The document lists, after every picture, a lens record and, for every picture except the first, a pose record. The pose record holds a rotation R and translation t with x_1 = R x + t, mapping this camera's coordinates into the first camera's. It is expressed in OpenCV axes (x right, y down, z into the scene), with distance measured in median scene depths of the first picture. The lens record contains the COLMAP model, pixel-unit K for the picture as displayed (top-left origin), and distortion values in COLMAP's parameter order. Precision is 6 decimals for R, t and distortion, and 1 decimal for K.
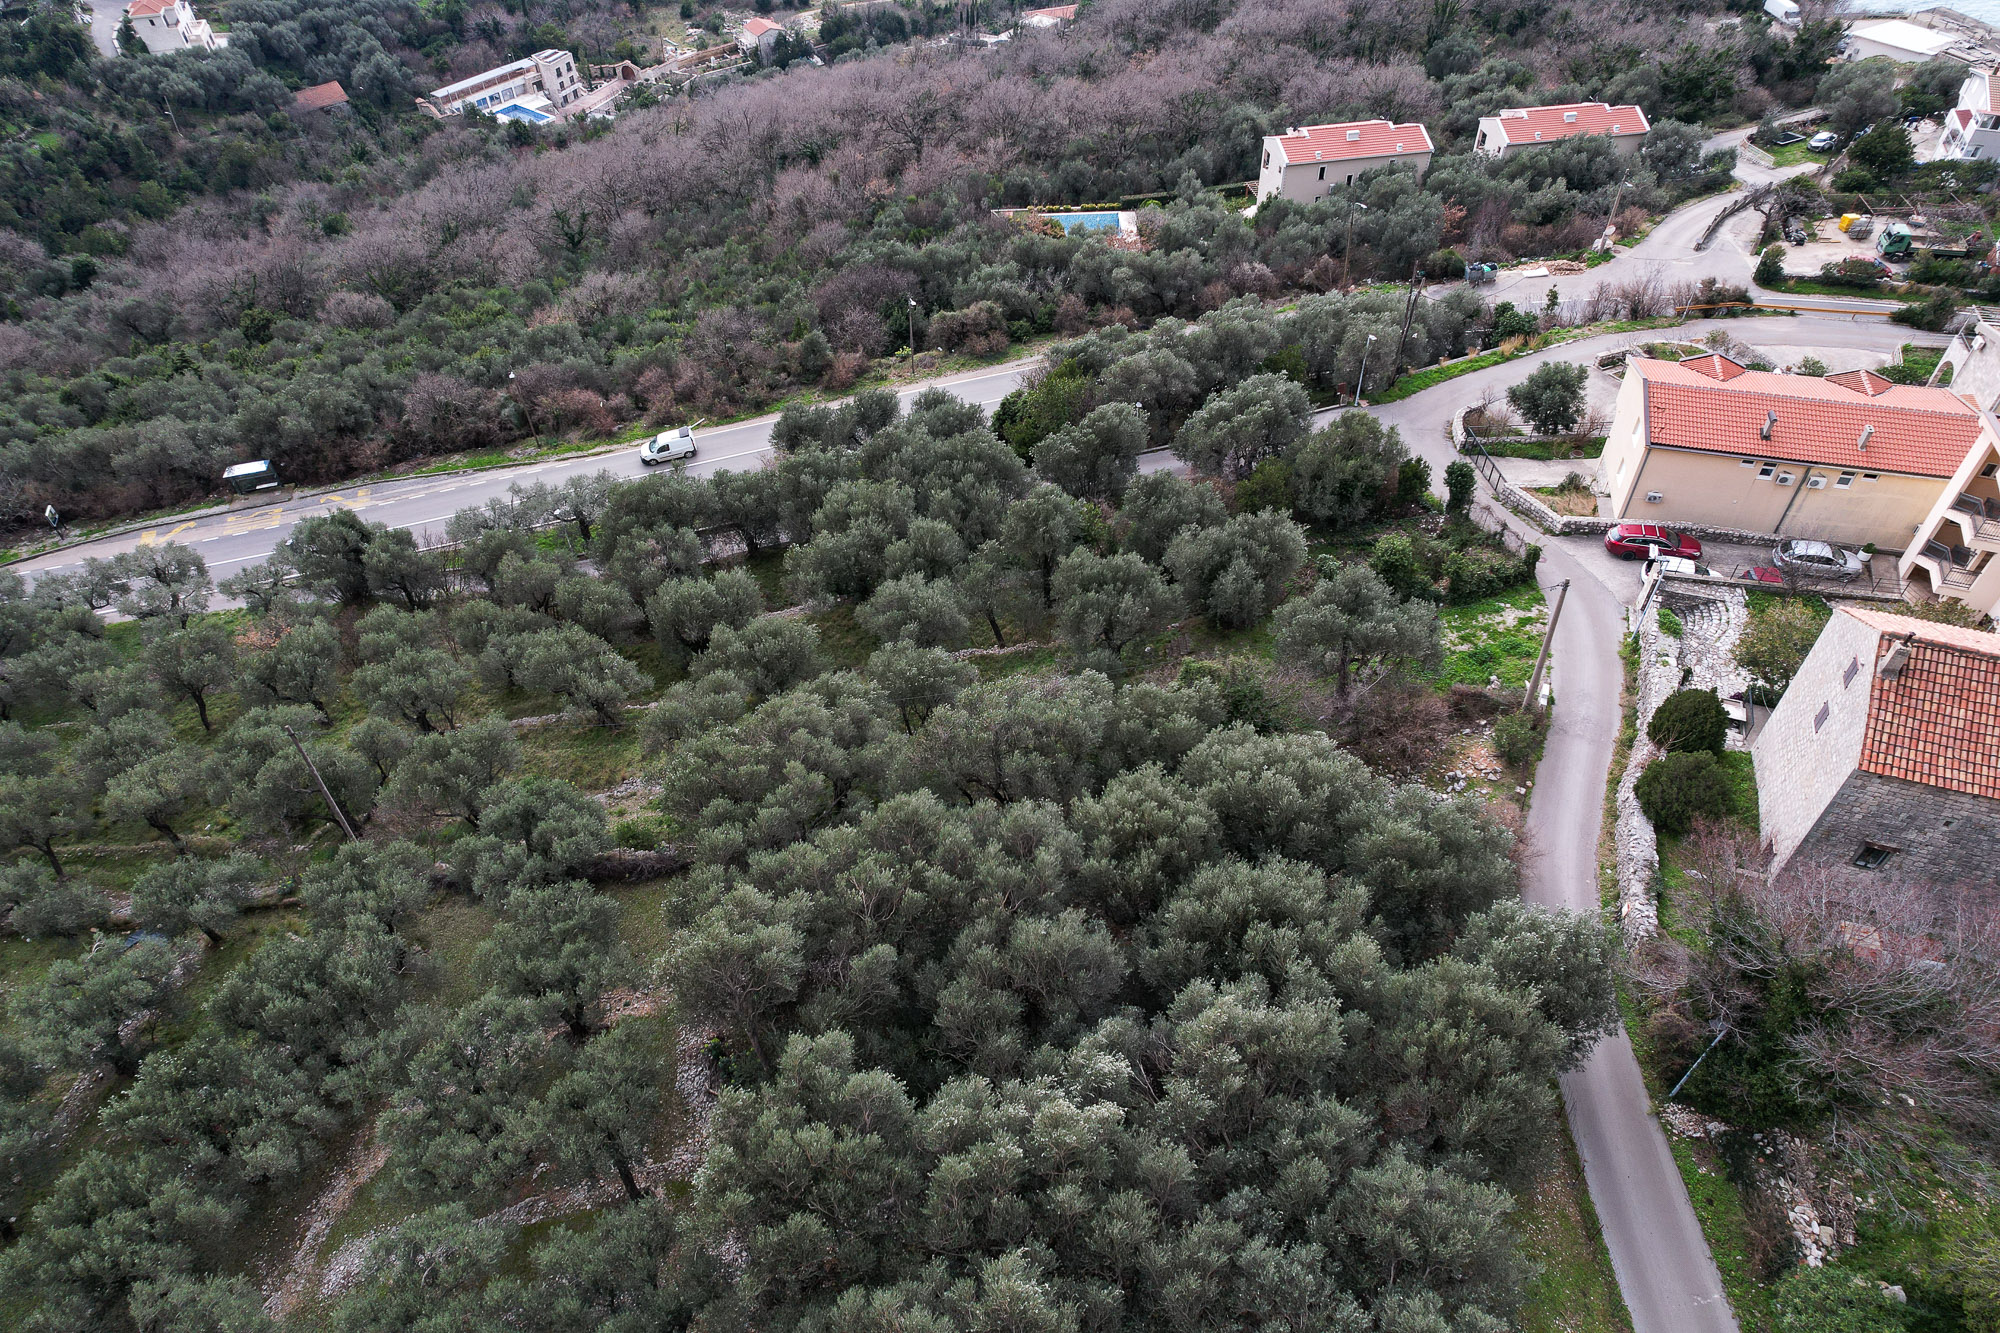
lens RADIAL K [[1297.7, 0, 1000.0], [0, 1297.7, 666.5], [0, 0, 1]] dist [-0.104152, 0.085961]
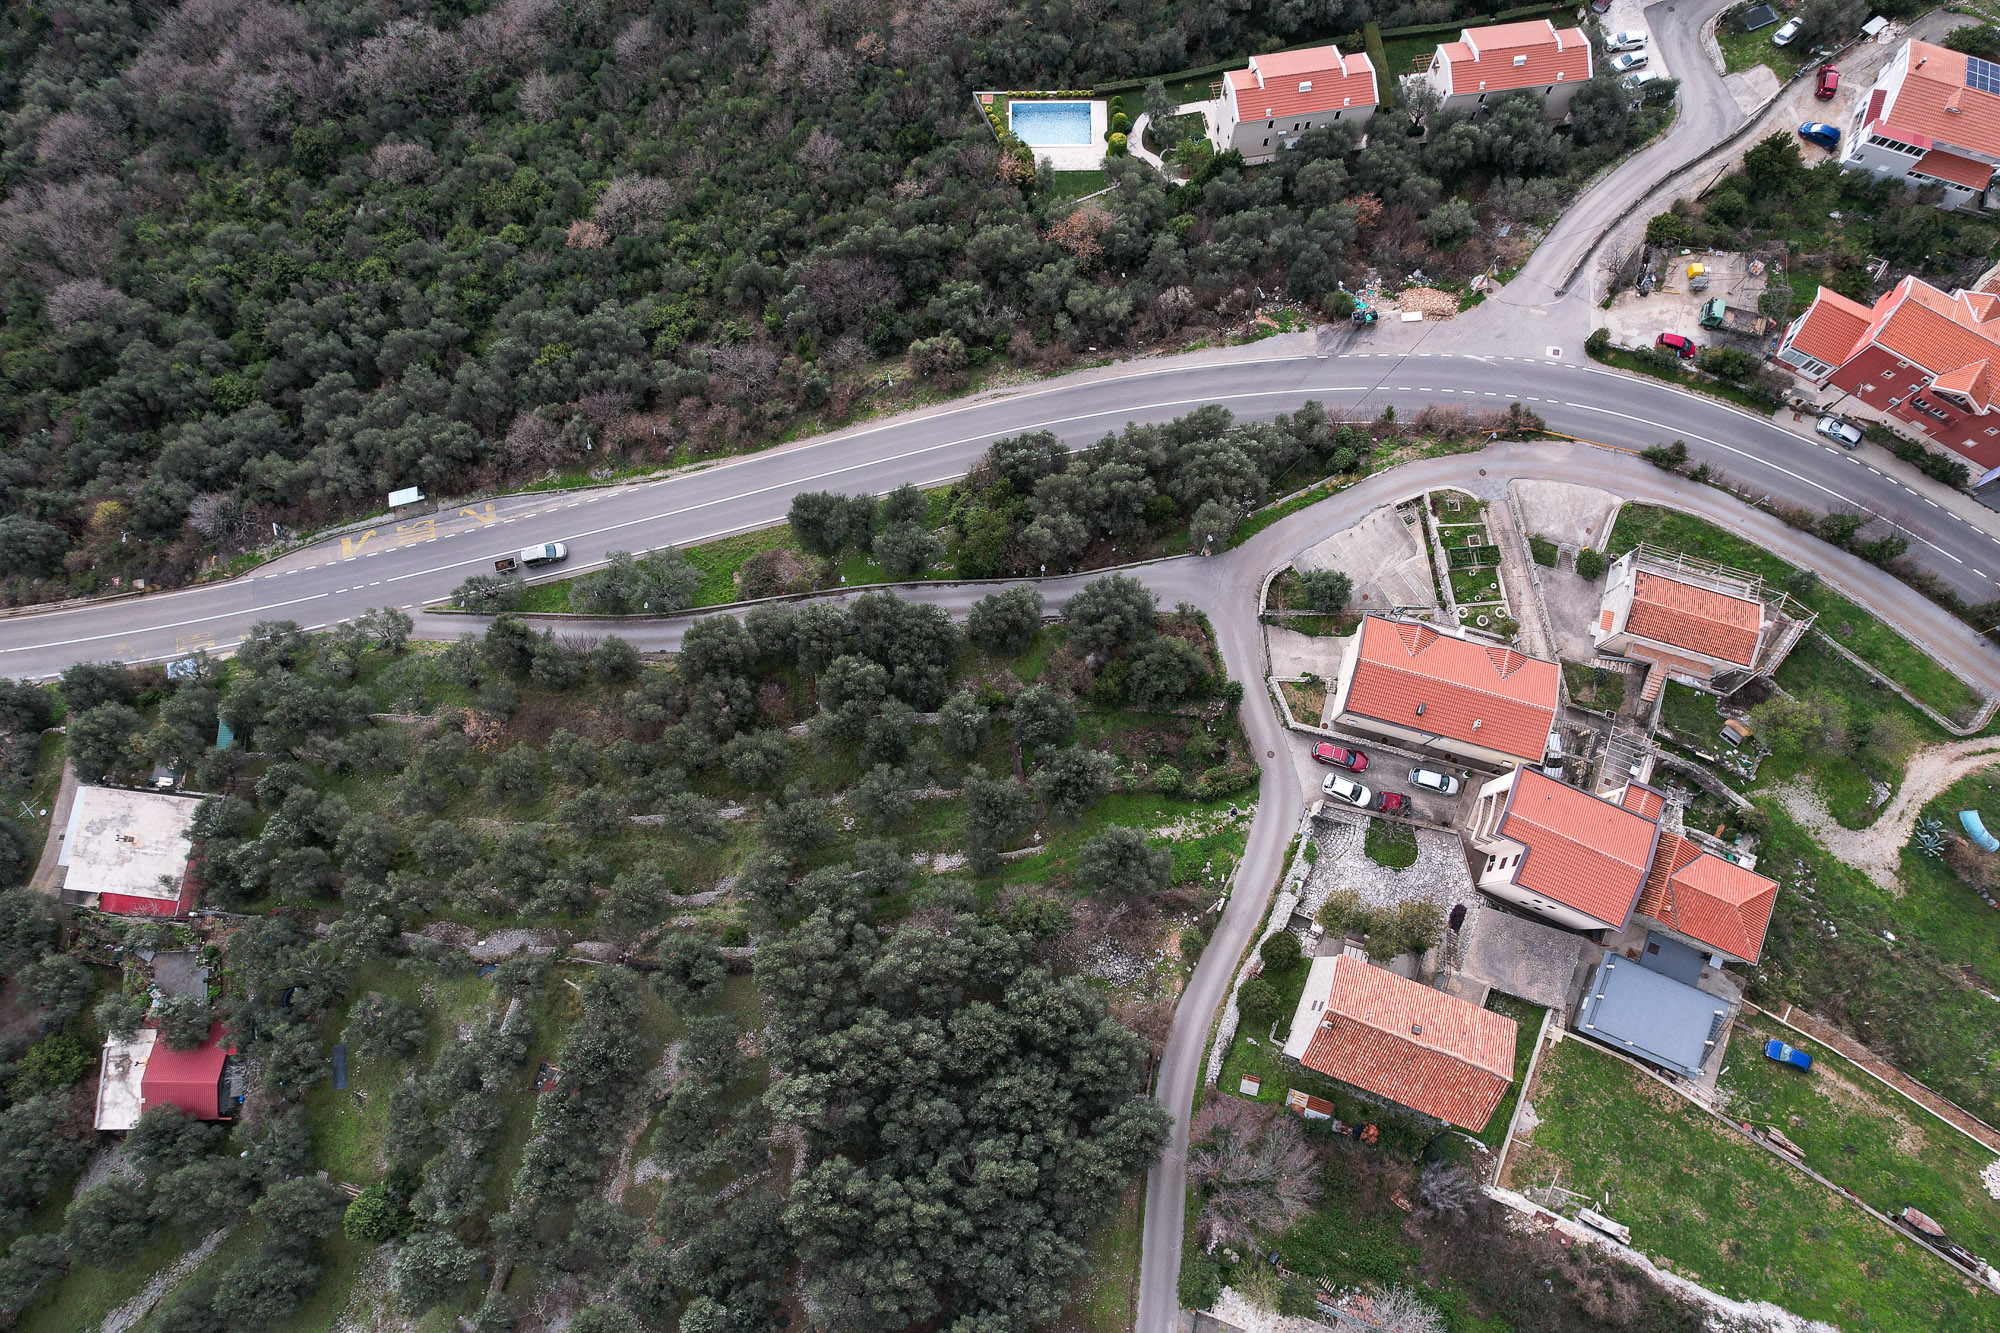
lens RADIAL K [[1297.7, 0, 1000.0], [0, 1297.7, 666.5], [0, 0, 1]] dist [-0.104152, 0.085961]
pose [[0.998996, 0.044055, -0.008095, 0.100996], [-0.032872, 0.843834, 0.535597, -1.164558], [0.030426, -0.534793, 0.844435, -0.366179]]
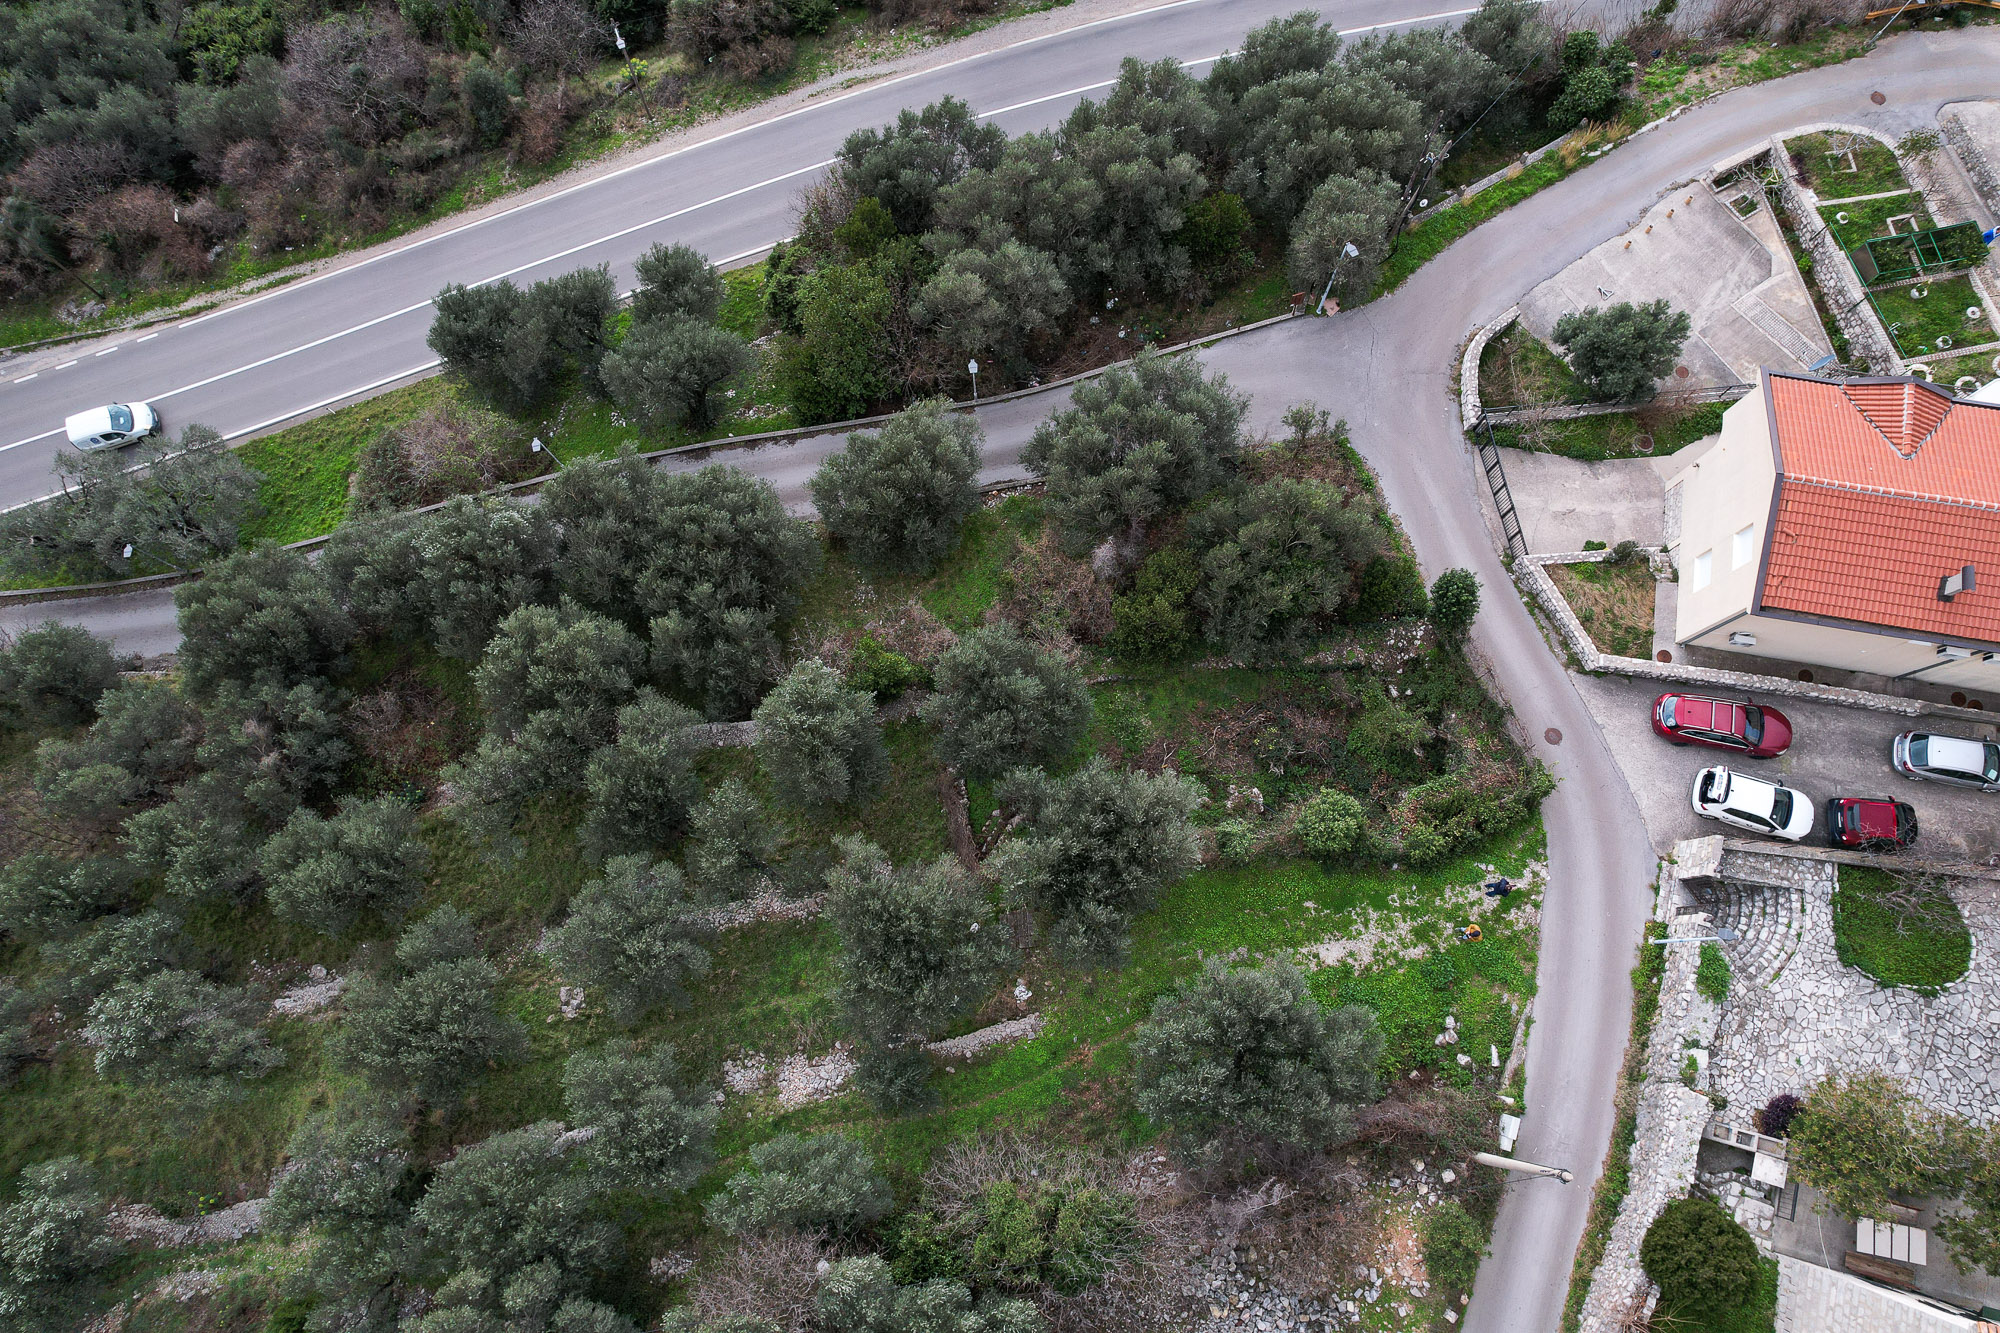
lens RADIAL K [[1297.7, 0, 1000.0], [0, 1297.7, 666.5], [0, 0, 1]] dist [-0.104152, 0.085961]
pose [[0.998191, -0.056492, 0.020581, 0.131880], [0.036864, 0.845460, 0.532765, -0.546470], [-0.047497, -0.531042, 0.846013, 0.515299]]
